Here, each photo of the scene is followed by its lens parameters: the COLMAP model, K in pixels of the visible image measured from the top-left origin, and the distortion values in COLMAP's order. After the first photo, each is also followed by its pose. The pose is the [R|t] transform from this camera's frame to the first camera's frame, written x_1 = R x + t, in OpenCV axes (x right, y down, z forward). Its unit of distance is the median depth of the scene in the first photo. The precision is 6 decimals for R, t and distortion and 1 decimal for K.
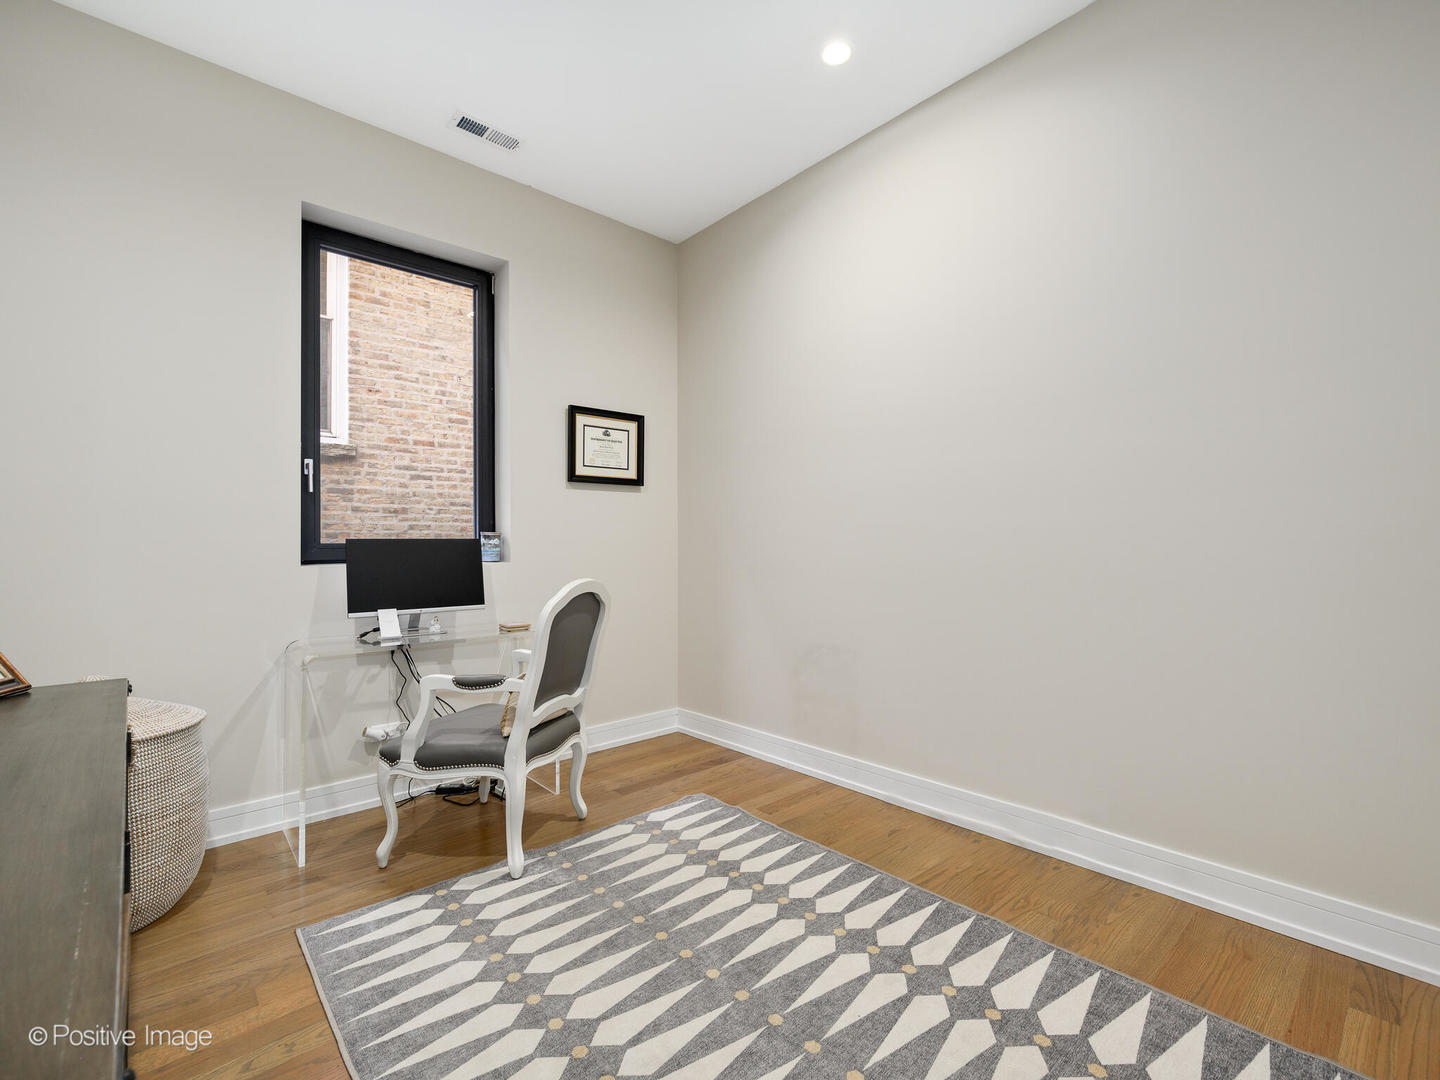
lens RADIAL K [[668.0, 0, 731.9], [0, 668.0, 556.4], [0, 0, 1]] dist [0.000177, -0.000361]
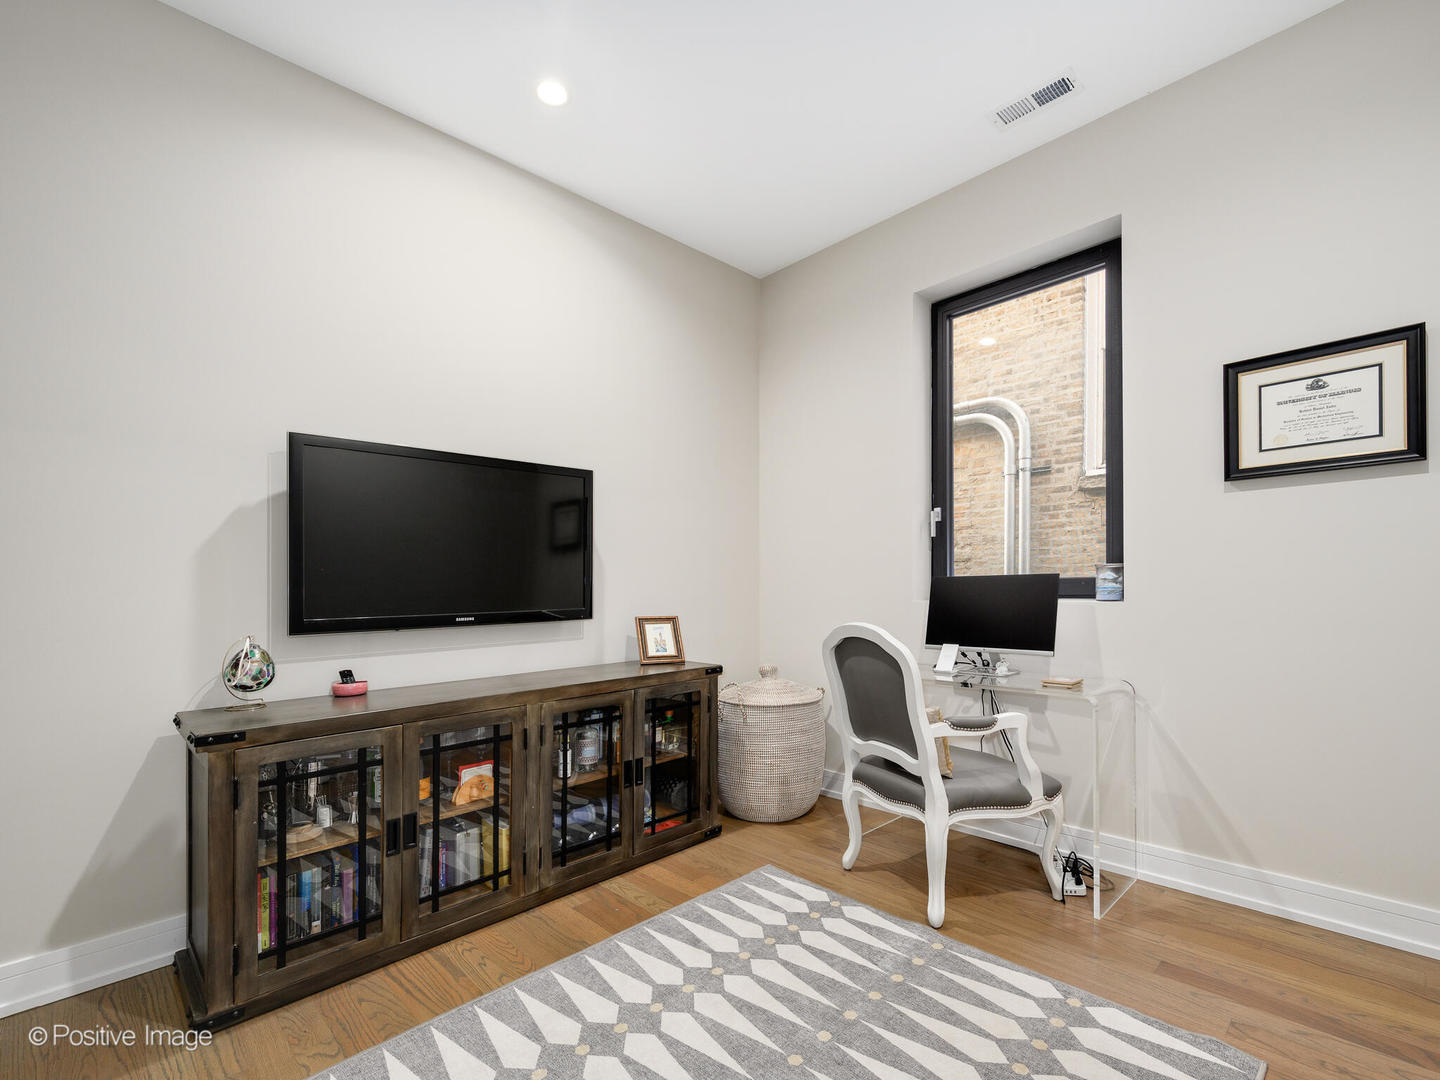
lens RADIAL K [[653.5, 0, 718.5], [0, 653.5, 574.9], [0, 0, 1]] dist [-0.000164, -0.000045]
pose [[0.008311, -0.008454, -0.999930, 0.426967], [0.006857, 0.999941, -0.008397, -0.019653], [0.999942, -0.006787, 0.008368, 0.535161]]
